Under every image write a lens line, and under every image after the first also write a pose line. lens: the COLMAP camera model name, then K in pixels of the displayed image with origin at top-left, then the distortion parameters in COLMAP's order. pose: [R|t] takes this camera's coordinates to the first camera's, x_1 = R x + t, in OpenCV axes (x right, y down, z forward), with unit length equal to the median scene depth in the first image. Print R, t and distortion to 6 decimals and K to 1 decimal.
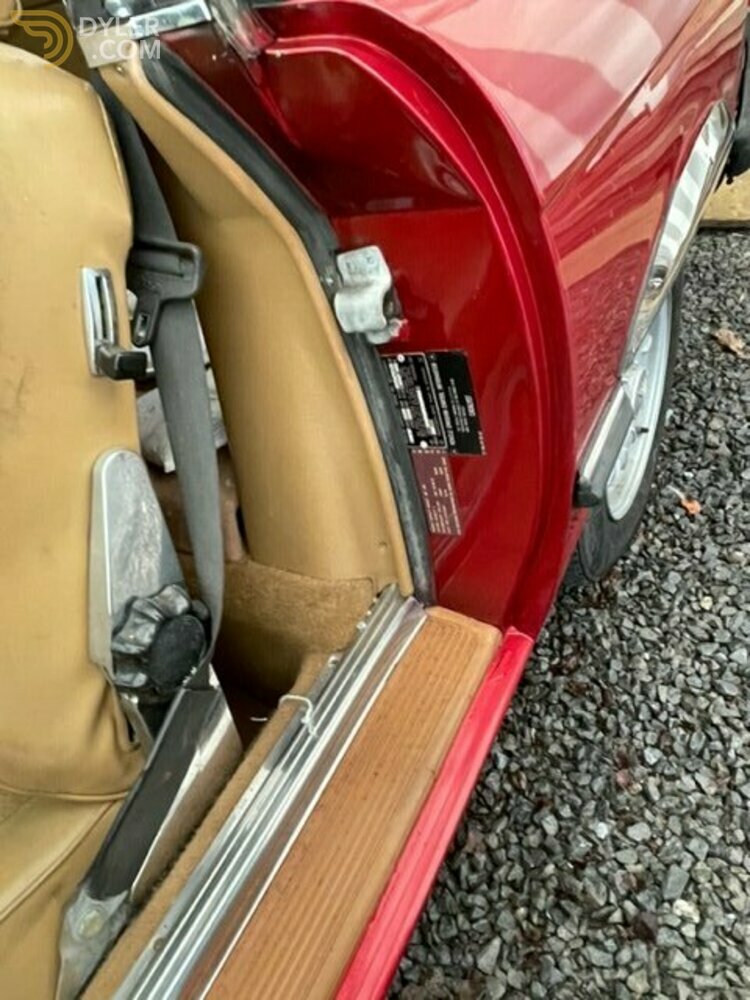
lens RADIAL K [[731.1, 0, 375.0], [0, 731.1, 500.0], [0, 0, 1]] dist [-0.002101, -0.008665]
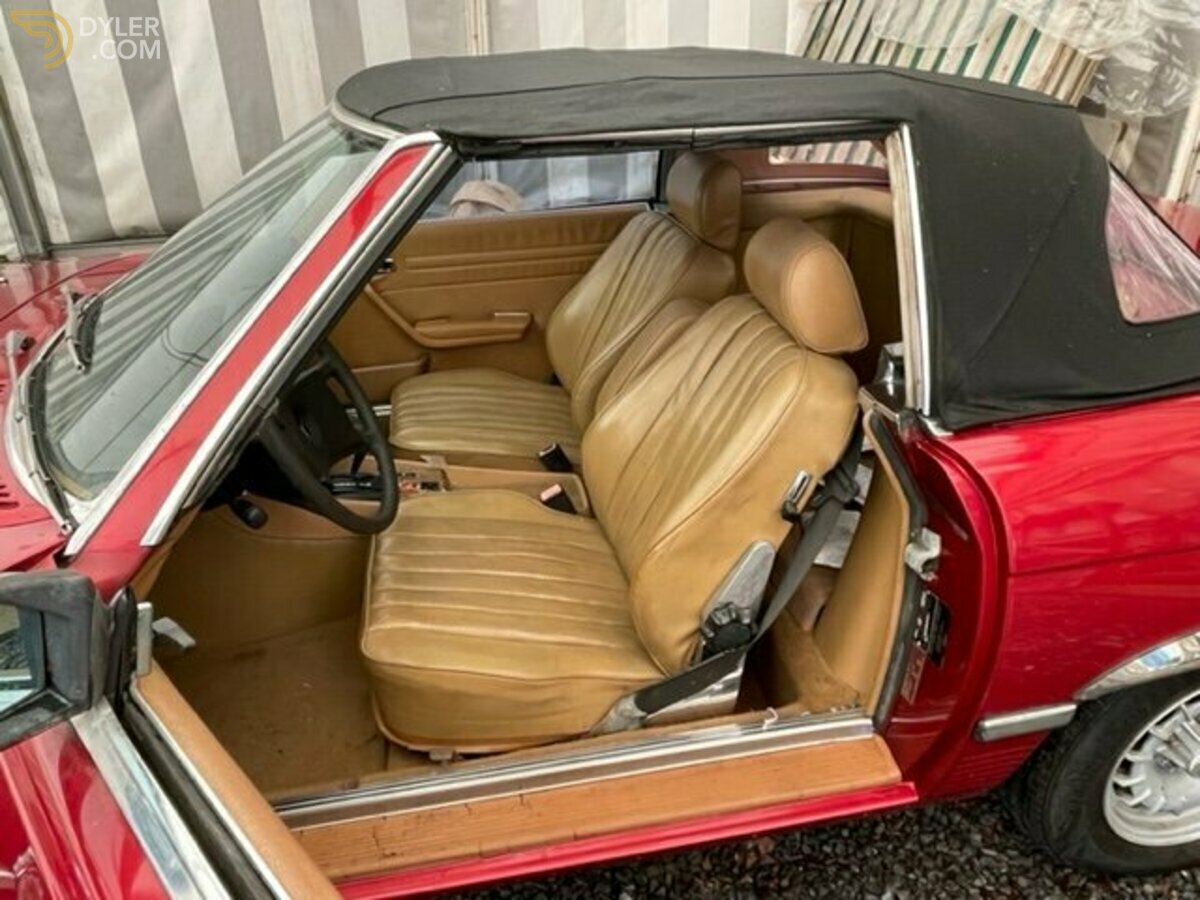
lens RADIAL K [[878.5, 0, 600.0], [0, 878.5, 450.0], [0, 0, 1]] dist [0.004591, 0.003280]
pose [[0.615024, 0.523791, -0.589397, 0.577553], [-0.583110, 0.805291, 0.107190, -0.223874], [0.530781, 0.277759, 0.800700, -1.119856]]
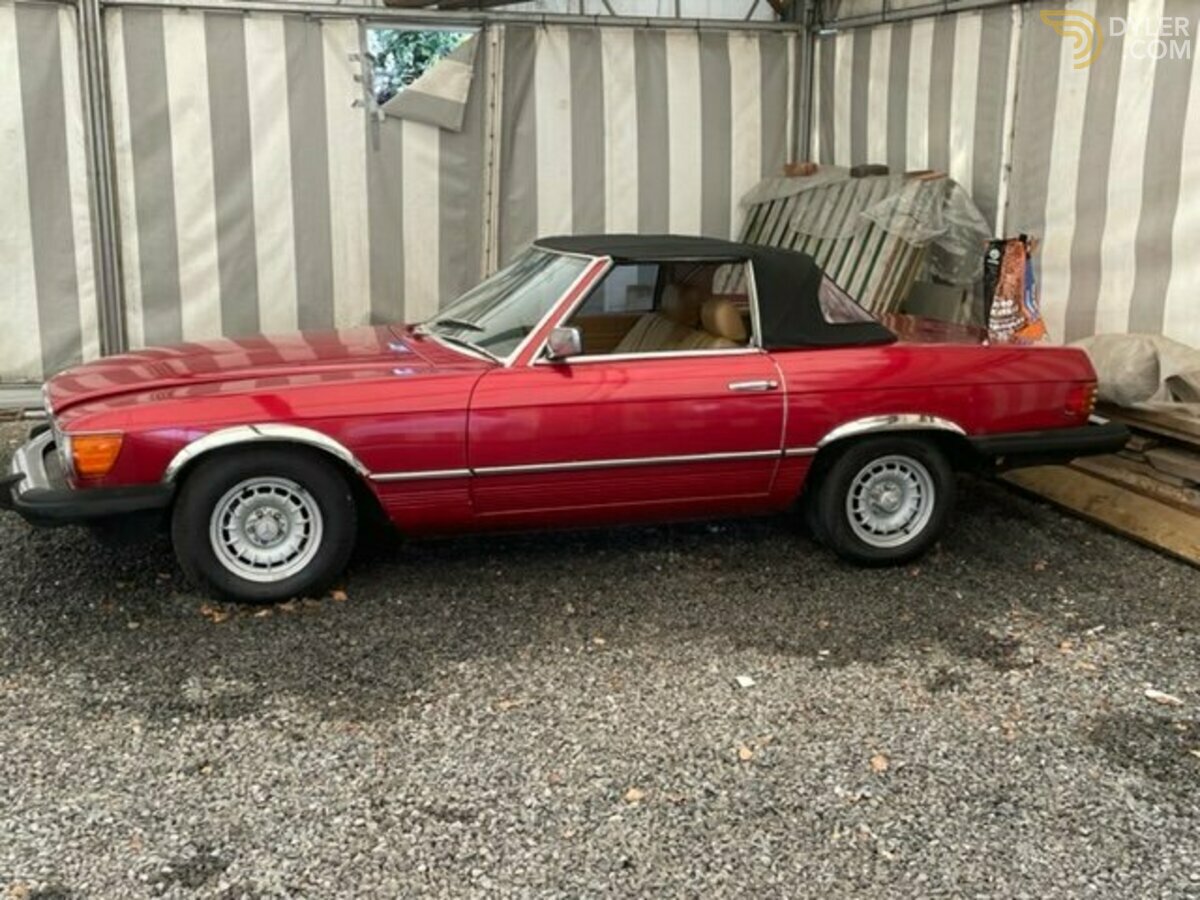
lens RADIAL K [[1282.7, 0, 600.0], [0, 1282.7, 450.0], [0, 0, 1]] dist [0.009897, 0.014310]
pose [[0.660212, 0.363705, -0.657145, 5.686267], [-0.584369, 0.798388, -0.145219, 2.228883], [0.471840, 0.479890, 0.739643, -6.432606]]
